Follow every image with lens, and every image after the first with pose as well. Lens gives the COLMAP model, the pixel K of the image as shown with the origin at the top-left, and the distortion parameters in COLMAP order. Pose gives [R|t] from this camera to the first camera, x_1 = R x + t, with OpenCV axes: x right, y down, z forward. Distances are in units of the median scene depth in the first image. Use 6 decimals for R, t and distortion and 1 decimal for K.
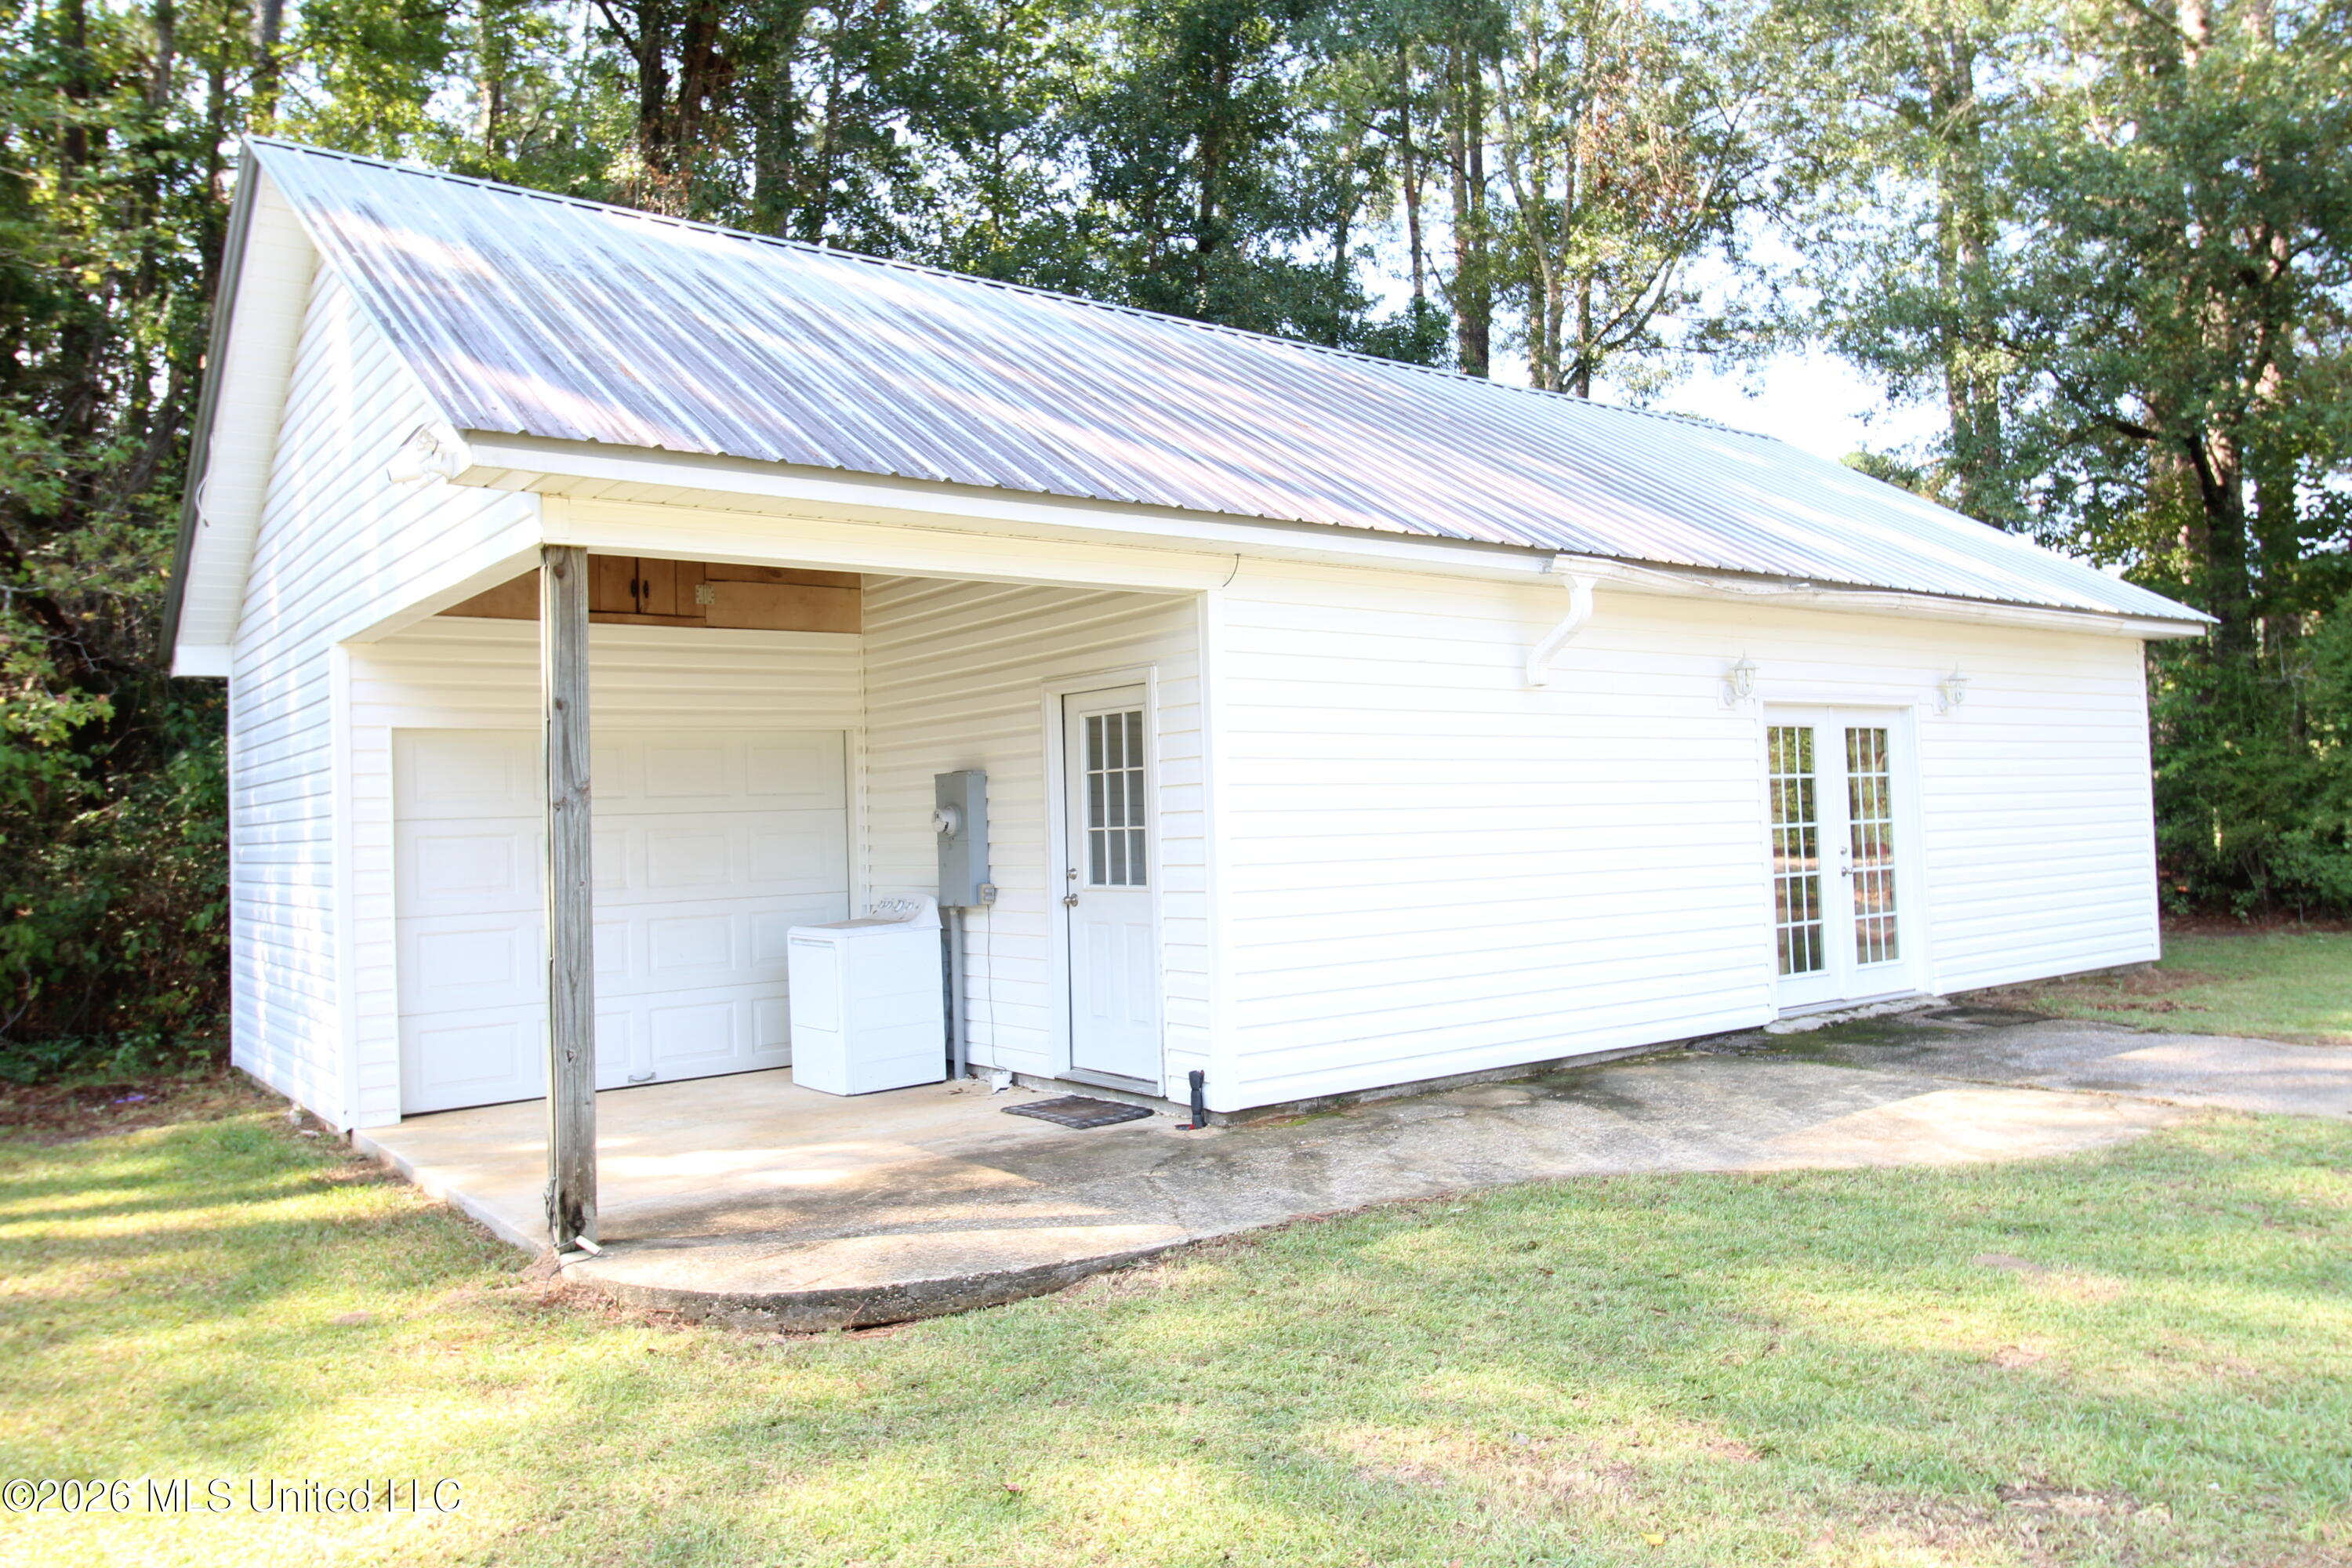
lens RADIAL K [[1649.6, 0, 1189.4], [0, 1649.6, 745.3], [0, 0, 1]] dist [0.005011, -0.000161]
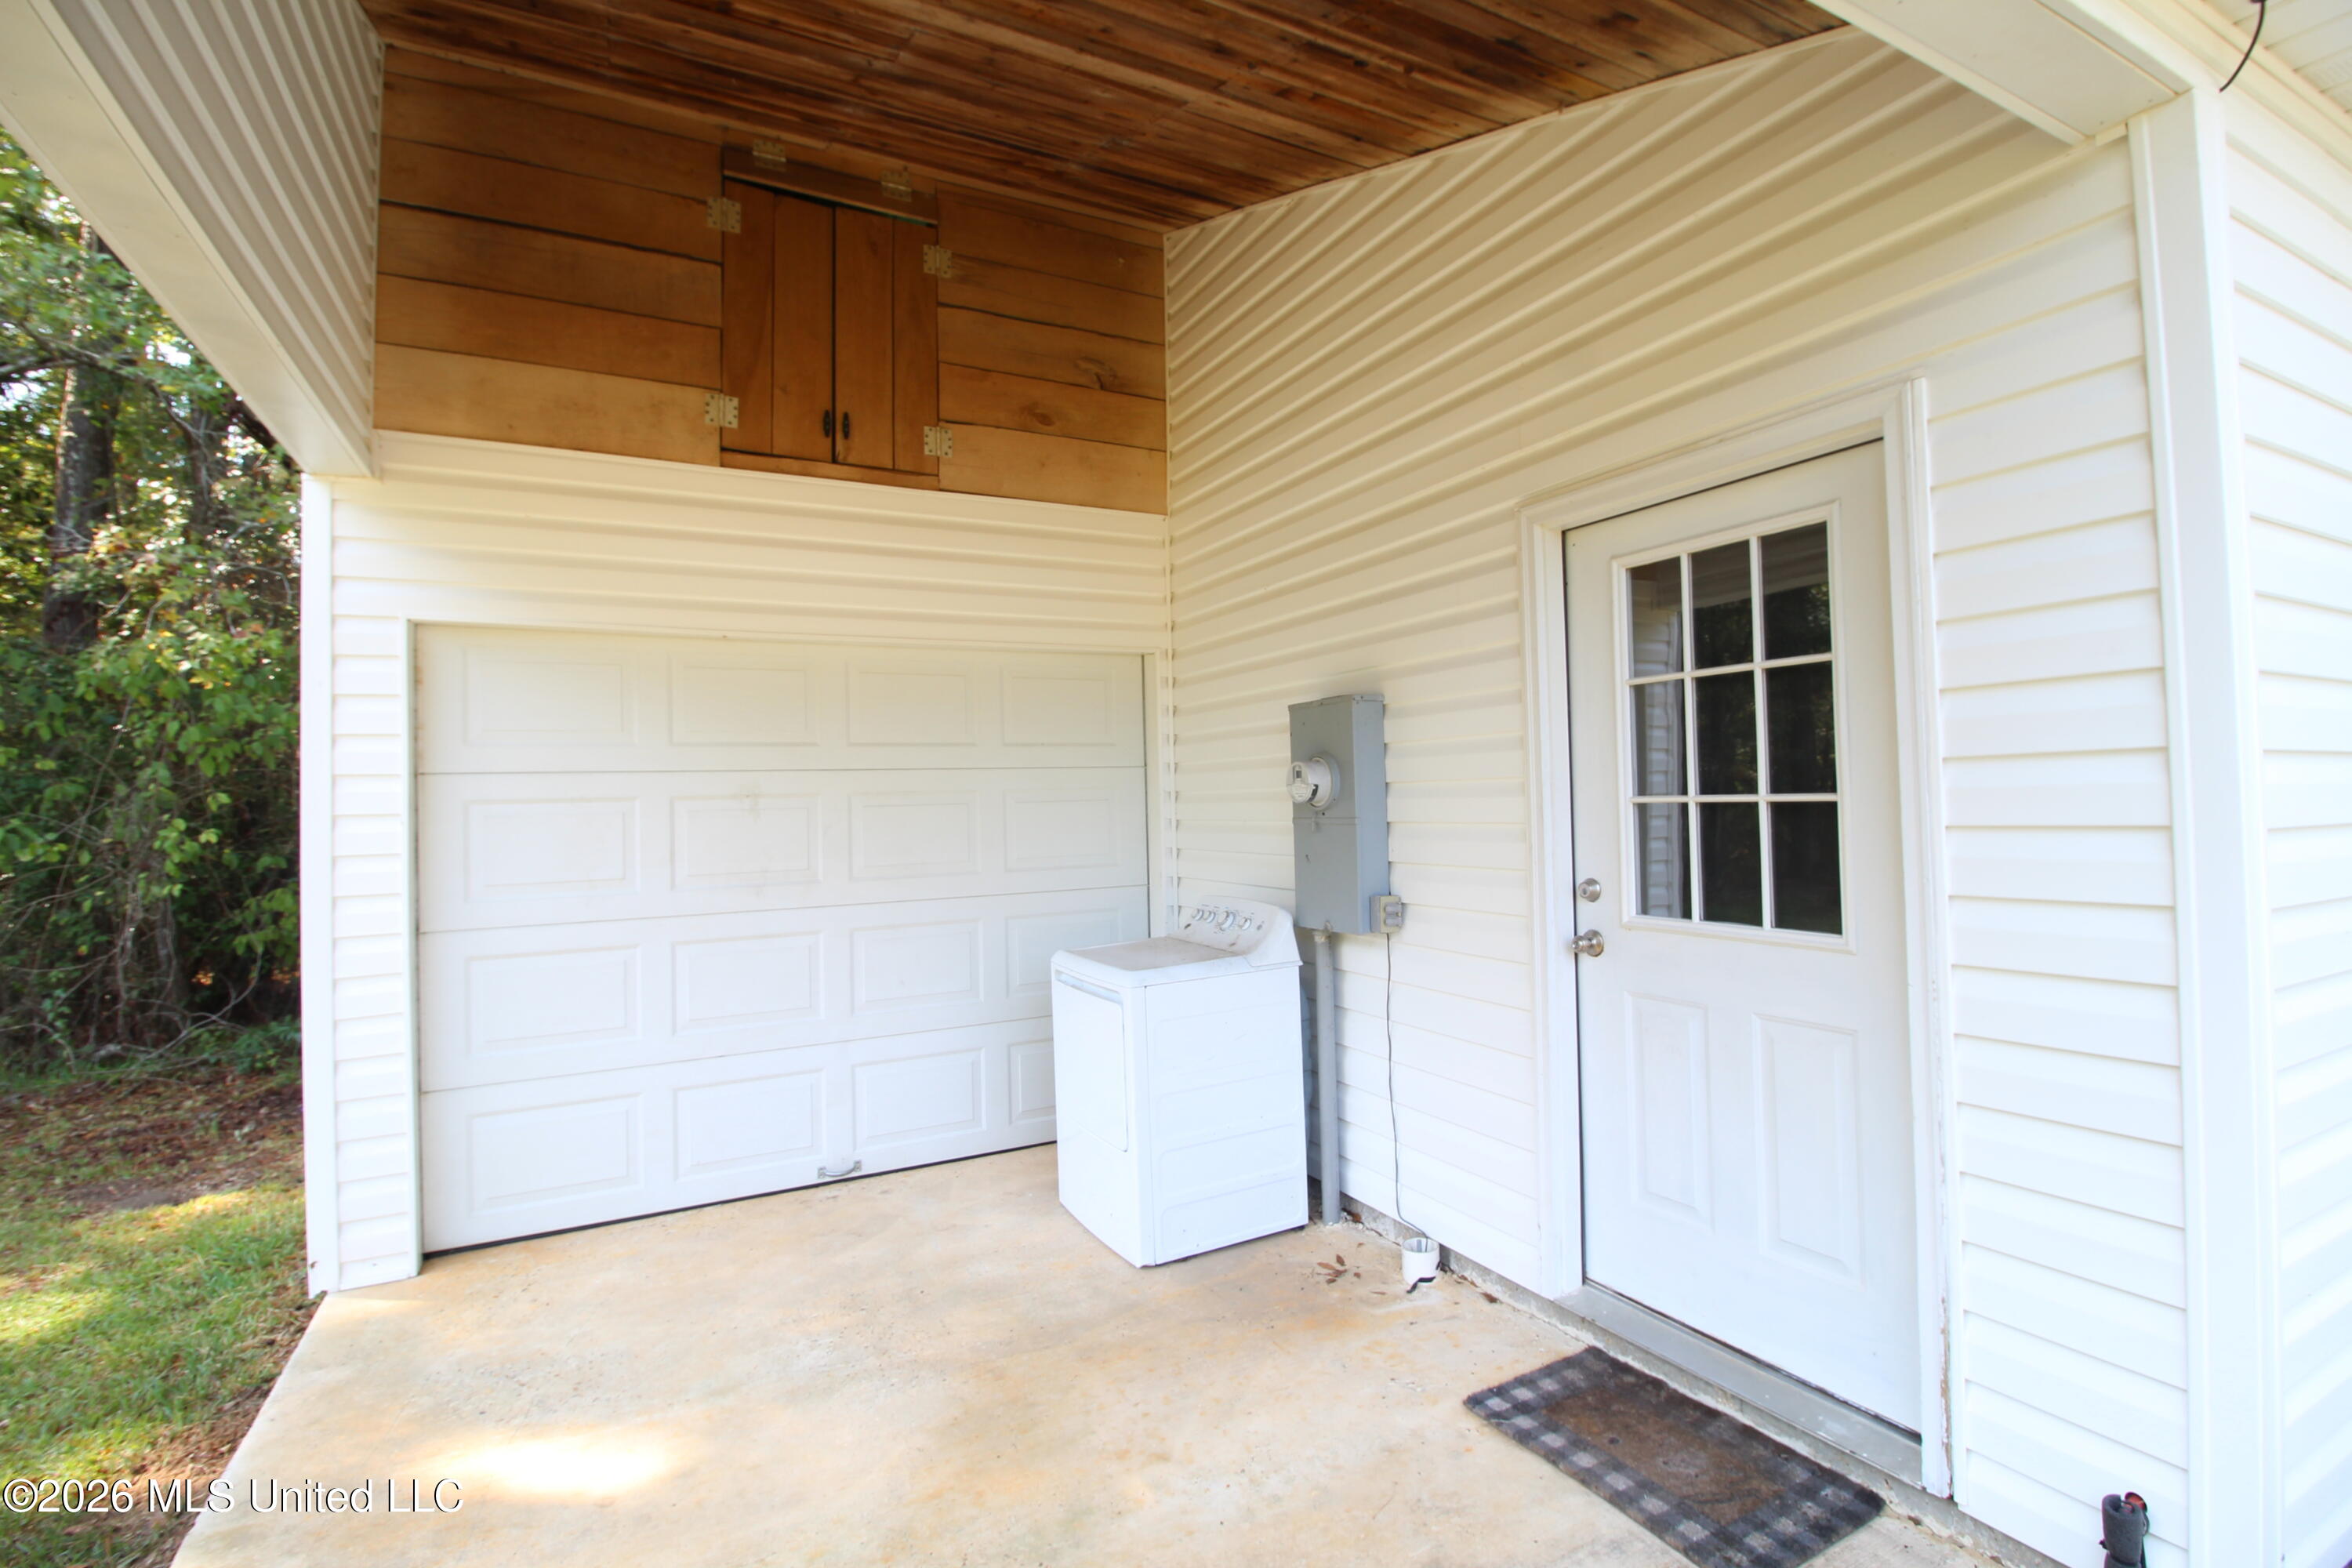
lens RADIAL K [[1095.9, 0, 1176.0], [0, 1095.9, 784.0], [0, 0, 1]] dist [0.000300, -0.011761]
pose [[0.983708, 0.009285, -0.179532, -0.124068], [-0.003007, 0.999375, 0.035211, 0.032475], [0.179747, -0.034098, 0.983122, 0.606687]]
